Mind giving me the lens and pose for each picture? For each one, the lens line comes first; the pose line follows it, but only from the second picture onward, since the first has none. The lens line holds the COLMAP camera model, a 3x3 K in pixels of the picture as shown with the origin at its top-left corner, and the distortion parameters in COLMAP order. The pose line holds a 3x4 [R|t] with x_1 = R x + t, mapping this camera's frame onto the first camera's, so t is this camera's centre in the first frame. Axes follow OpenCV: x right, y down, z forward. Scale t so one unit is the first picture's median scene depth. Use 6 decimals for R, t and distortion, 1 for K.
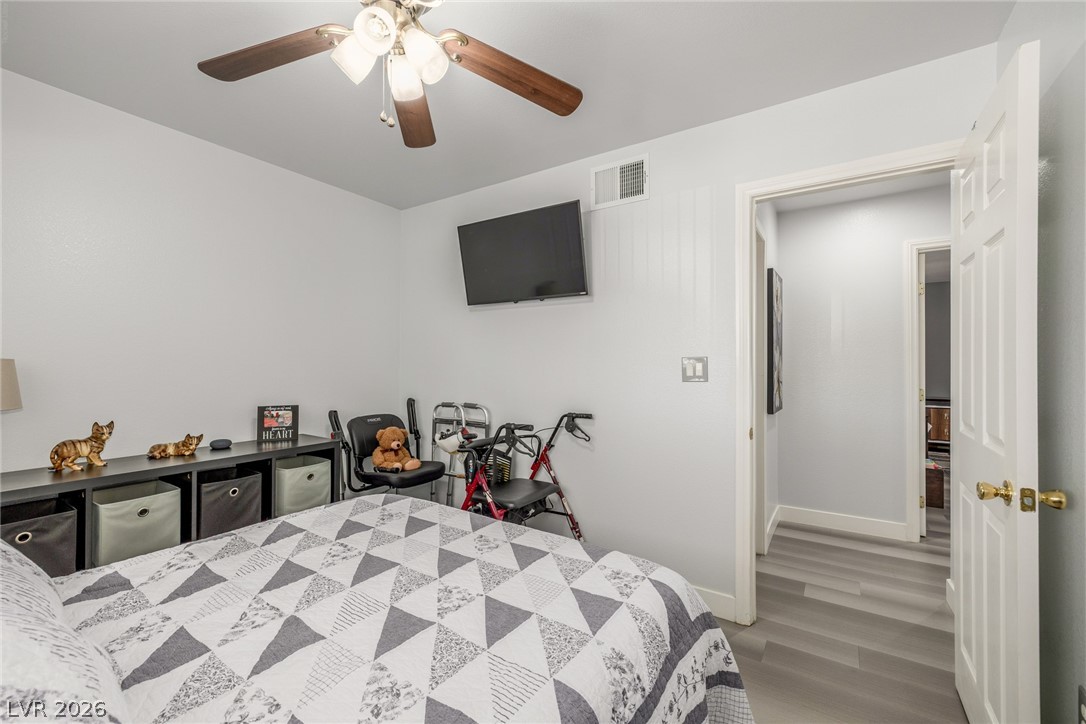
lens RADIAL K [[456.2, 0, 533.0], [0, 456.2, 360.0], [0, 0, 1]] dist [0.001446, -0.000840]
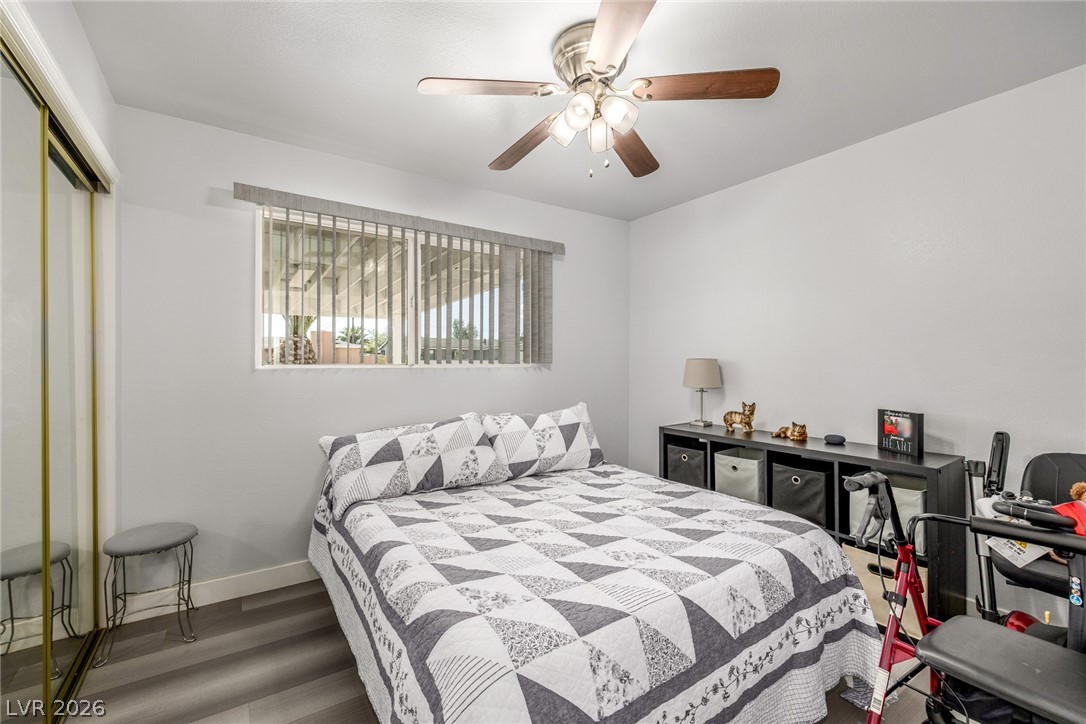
lens RADIAL K [[456.2, 0, 533.7], [0, 456.2, 361.9], [0, 0, 1]] dist [0.001446, -0.000840]
pose [[-0.376756, -0.000937, -0.926312, 0.675340], [0.005866, 0.999977, -0.003398, 0.009601], [0.926294, -0.006714, -0.376742, 0.958131]]
